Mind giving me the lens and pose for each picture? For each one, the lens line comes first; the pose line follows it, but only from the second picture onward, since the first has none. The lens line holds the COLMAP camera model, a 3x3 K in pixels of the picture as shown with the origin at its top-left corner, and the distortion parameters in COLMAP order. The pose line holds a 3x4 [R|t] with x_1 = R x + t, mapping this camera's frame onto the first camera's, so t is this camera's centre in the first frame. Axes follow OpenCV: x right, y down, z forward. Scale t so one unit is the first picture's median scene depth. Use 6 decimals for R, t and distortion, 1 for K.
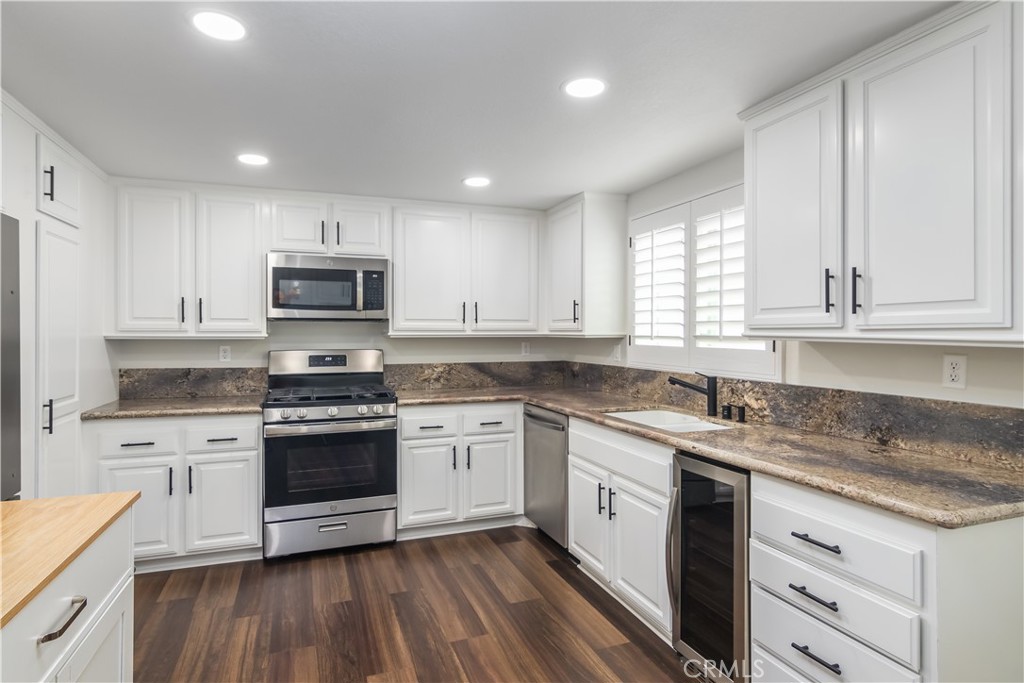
lens RADIAL K [[555.7, 0, 512.0], [0, 555.7, 341.5], [0, 0, 1]] dist [0.000332, -0.000480]
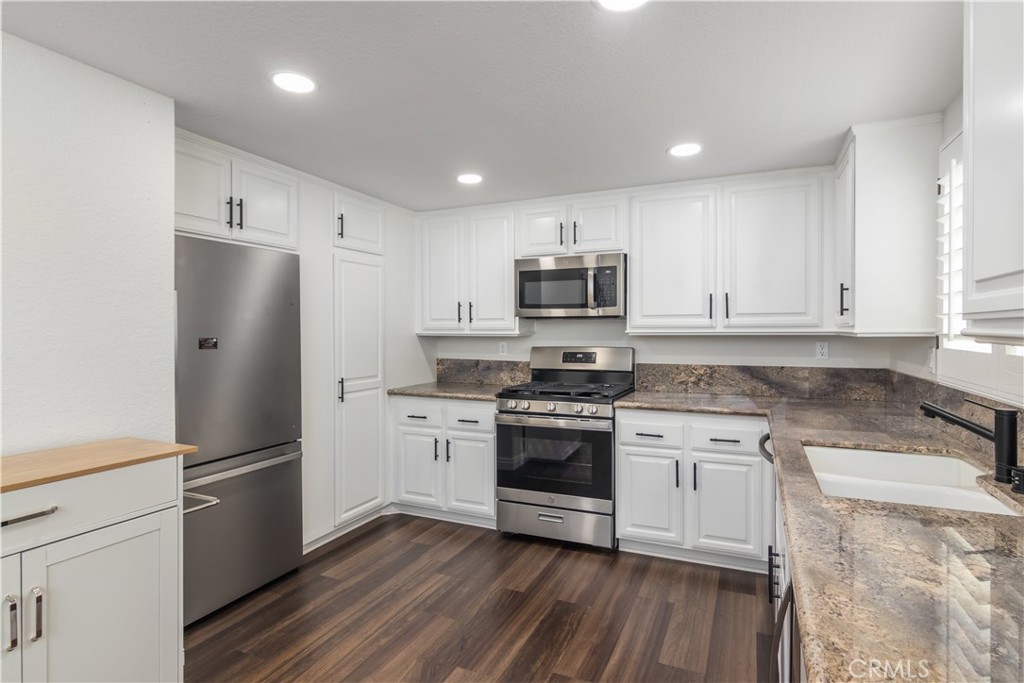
lens RADIAL K [[532.2, 0, 512.0], [0, 532.2, 341.5], [0, 0, 1]] dist [0.000789, -0.000007]
pose [[0.711078, 0.012000, -0.703011, 0.303557], [-0.007788, 0.999927, 0.009191, -0.003594], [0.703070, -0.001060, 0.711120, 0.231077]]
